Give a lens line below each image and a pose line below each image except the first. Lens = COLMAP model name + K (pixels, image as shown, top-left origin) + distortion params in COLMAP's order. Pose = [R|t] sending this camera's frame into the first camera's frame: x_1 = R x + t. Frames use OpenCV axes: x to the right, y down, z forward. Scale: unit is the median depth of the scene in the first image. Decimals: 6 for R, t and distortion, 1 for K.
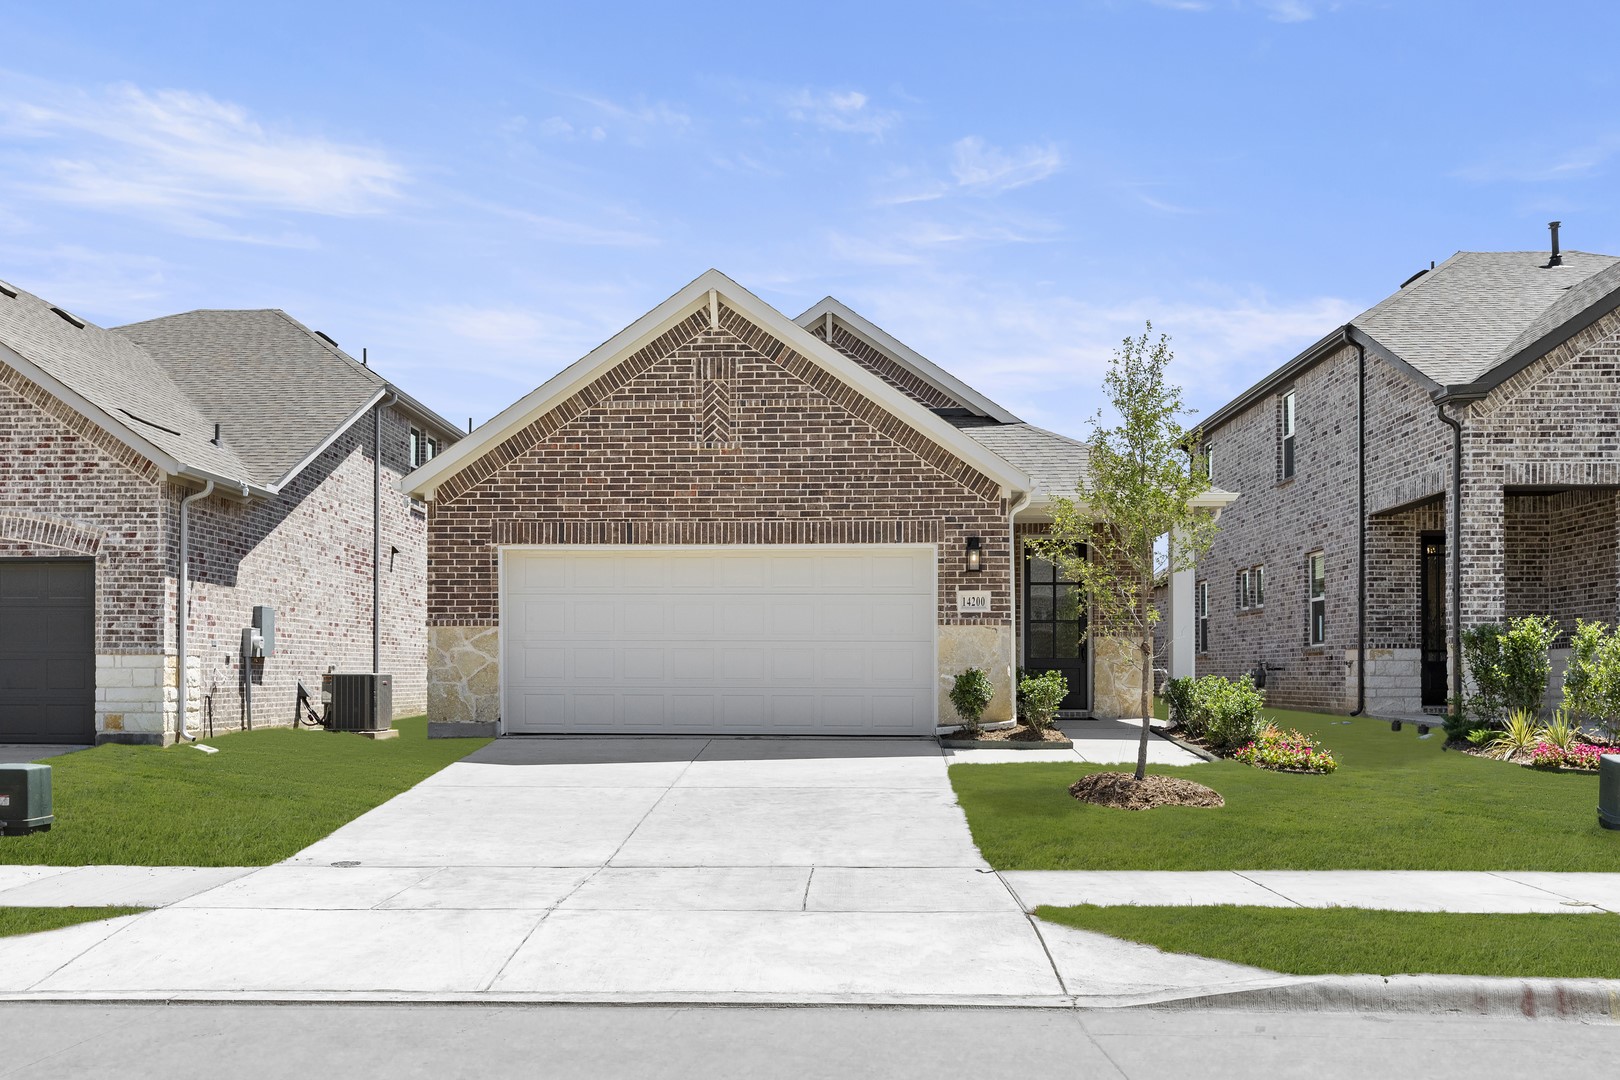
lens RADIAL K [[980.3, 0, 810.0], [0, 980.3, 531.6], [0, 0, 1]] dist [-0.000273, 0.000061]
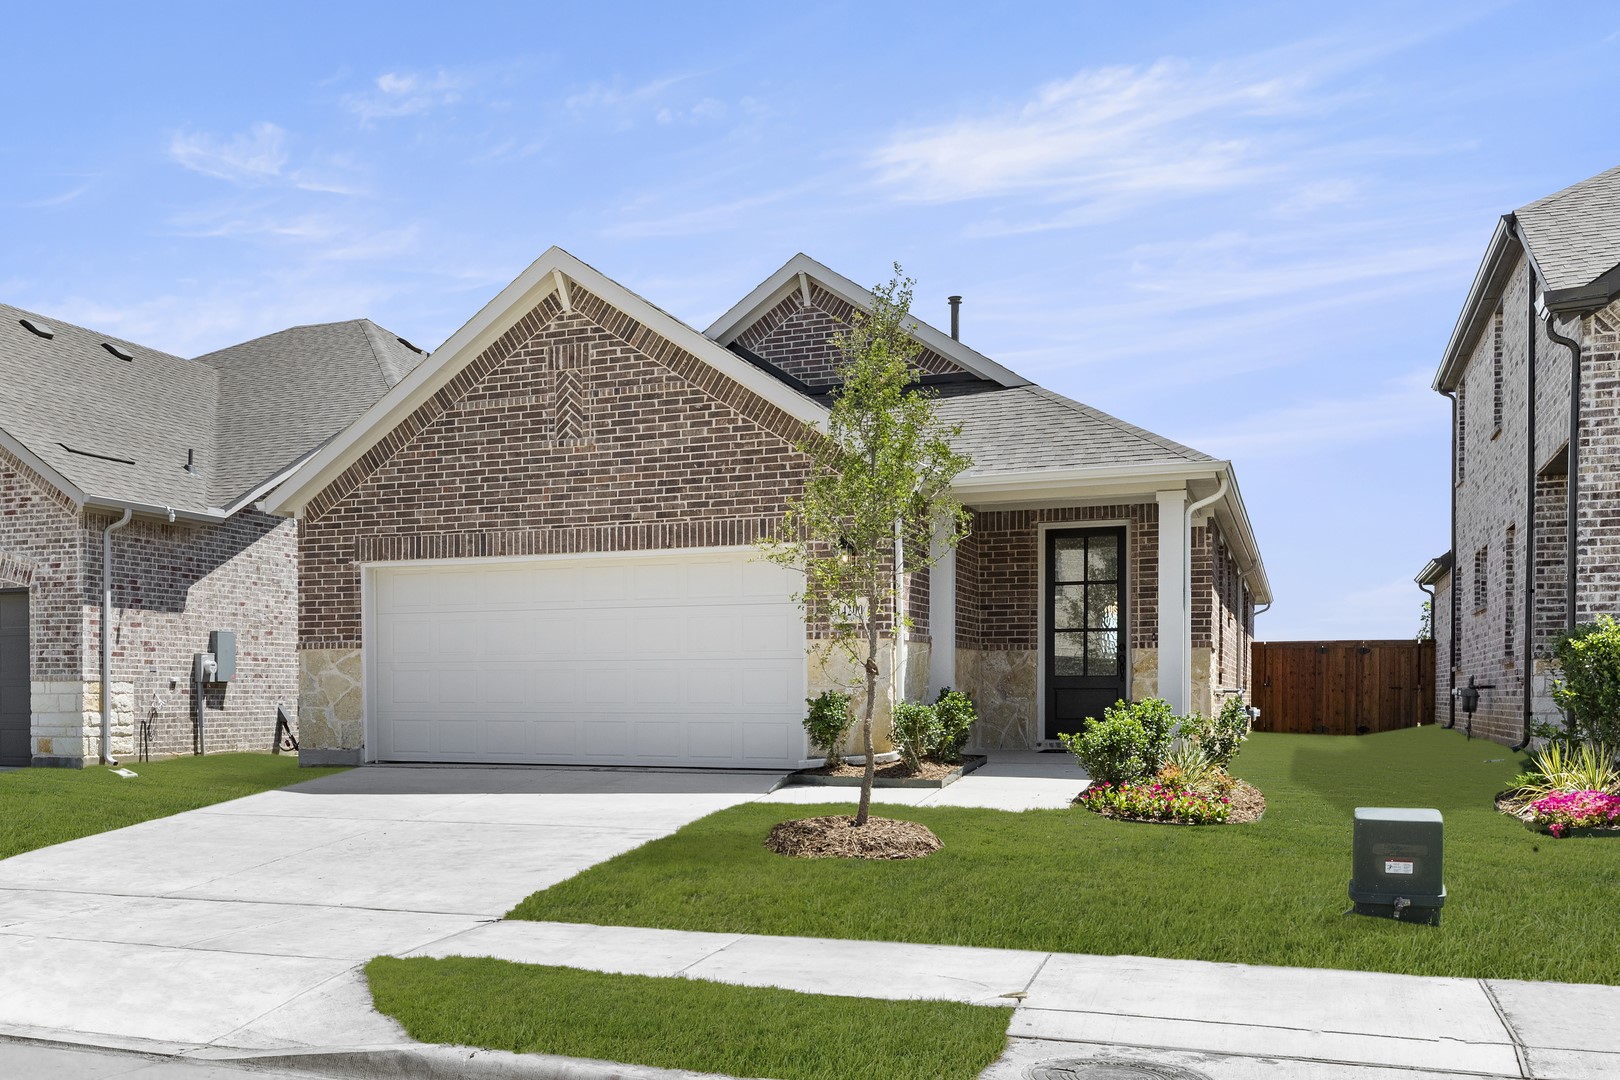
lens RADIAL K [[1166.5, 0, 810.0], [0, 1166.5, 540.0], [0, 0, 1]] dist [0.000278, -0.000612]
pose [[0.960963, -0.040287, -0.273727, 0.405649], [0.043604, 0.999031, 0.006042, 0.003766], [0.273218, -0.017742, 0.961789, 0.034202]]
